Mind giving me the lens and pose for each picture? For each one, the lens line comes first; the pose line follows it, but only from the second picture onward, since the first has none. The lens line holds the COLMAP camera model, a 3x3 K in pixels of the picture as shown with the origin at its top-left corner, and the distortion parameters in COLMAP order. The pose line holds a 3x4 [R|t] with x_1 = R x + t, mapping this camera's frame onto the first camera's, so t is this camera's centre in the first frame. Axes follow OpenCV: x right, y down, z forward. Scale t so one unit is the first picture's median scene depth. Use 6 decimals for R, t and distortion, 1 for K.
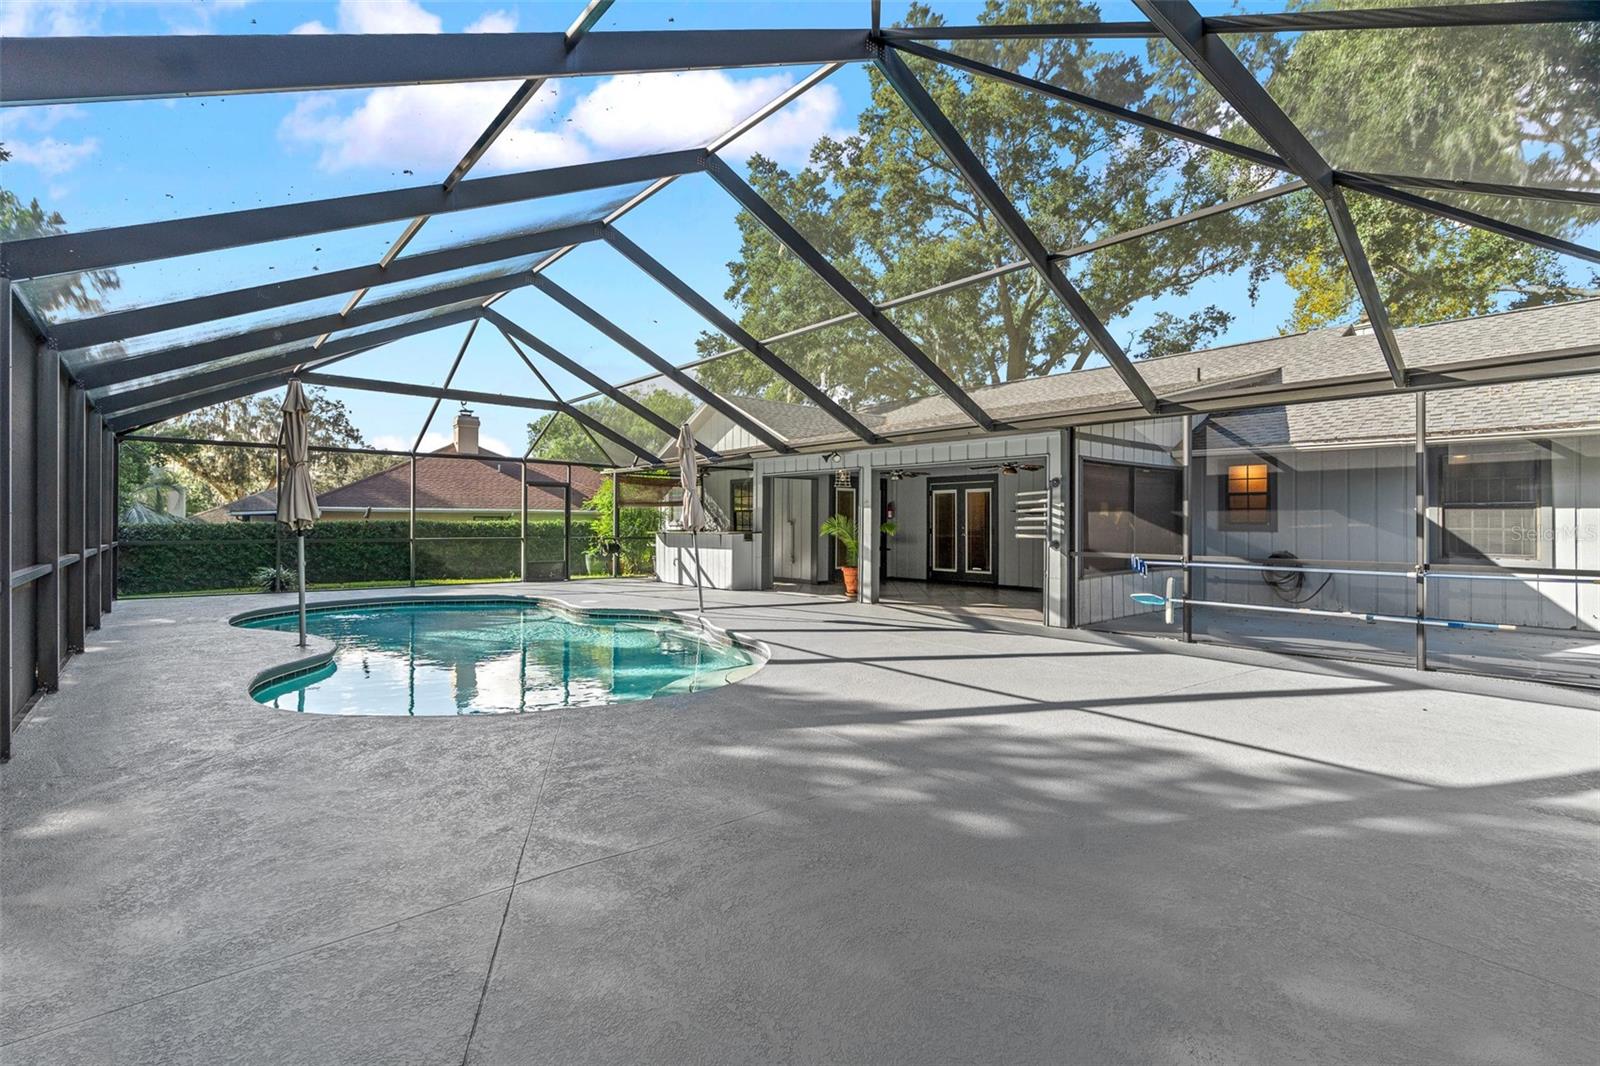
lens RADIAL K [[738.8, 0, 798.6], [0, 738.8, 513.4], [0, 0, 1]] dist [-0.005132, -0.000004]
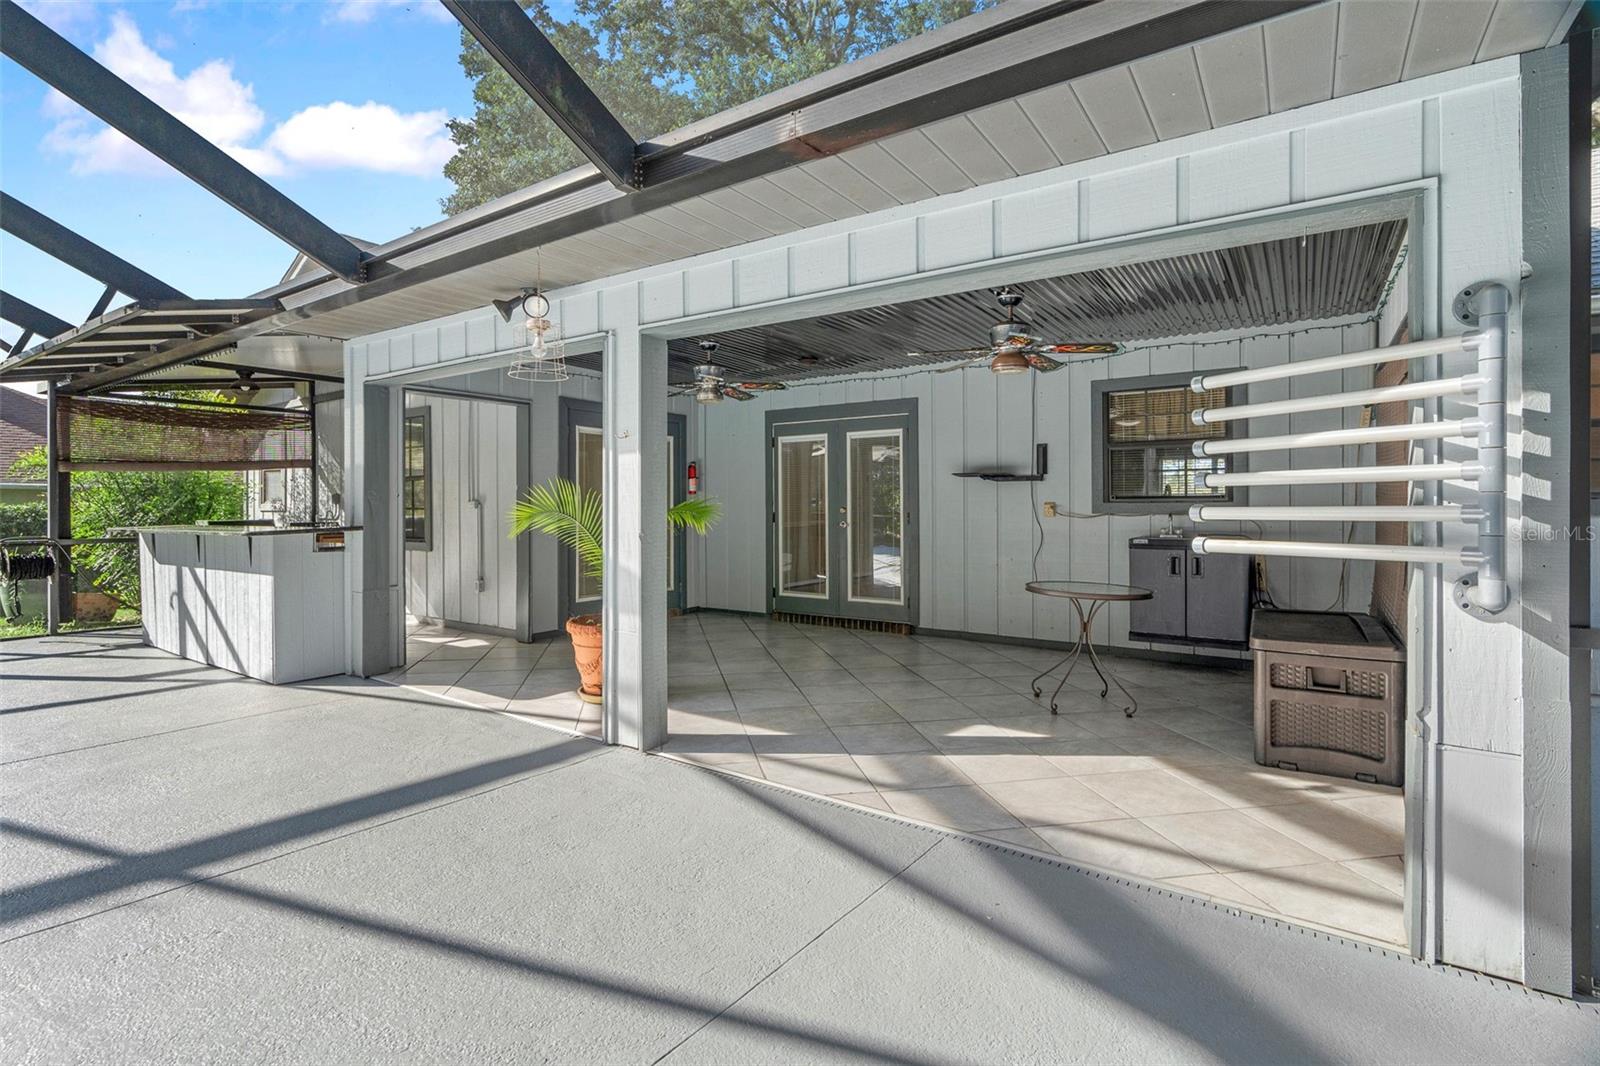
lens RADIAL K [[738.8, 0, 798.6], [0, 738.8, 513.4], [0, 0, 1]] dist [-0.005132, -0.000004]
pose [[0.962995, -0.011769, 0.269261, 0.068399], [0.004908, 0.999646, 0.026140, 0.009169], [-0.269473, -0.023851, 0.962713, 0.589334]]
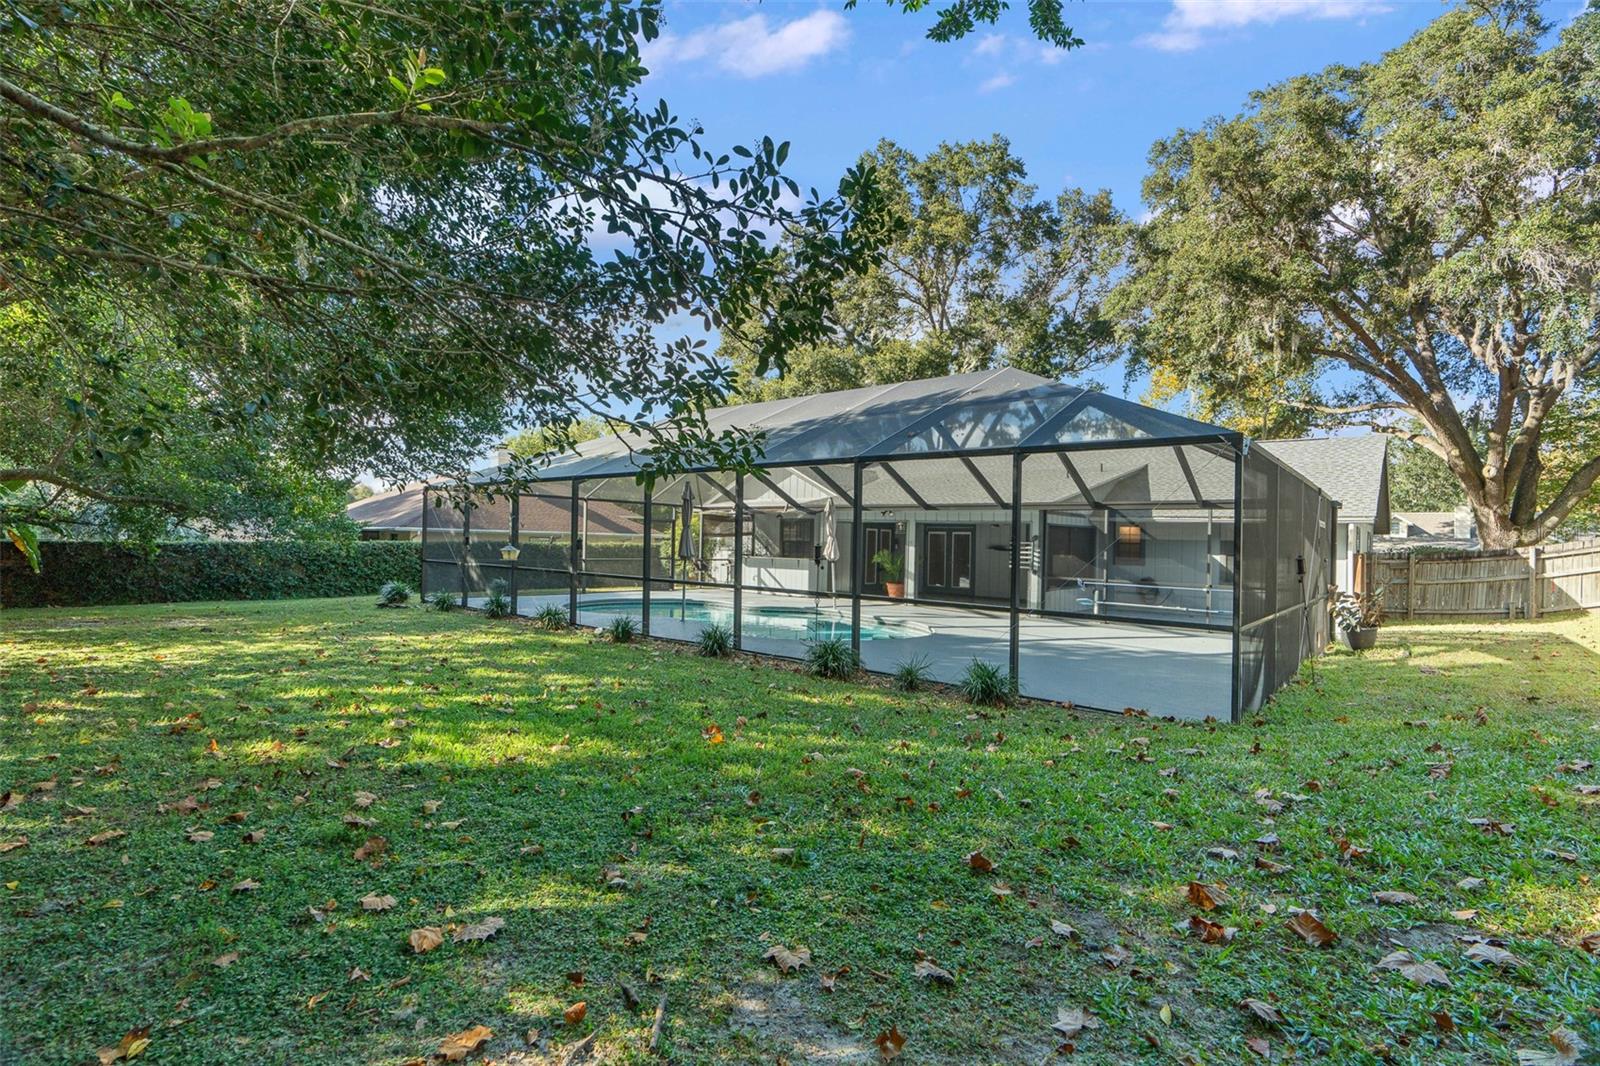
lens RADIAL K [[773.7, 0, 793.9], [0, 773.7, 543.2], [0, 0, 1]] dist [-0.026499, -0.000295]
pose [[0.985821, 0.024578, 0.165992, -0.378076], [-0.026810, 0.999578, 0.011222, -0.023818], [-0.165646, -0.015513, 0.986063, -0.524398]]
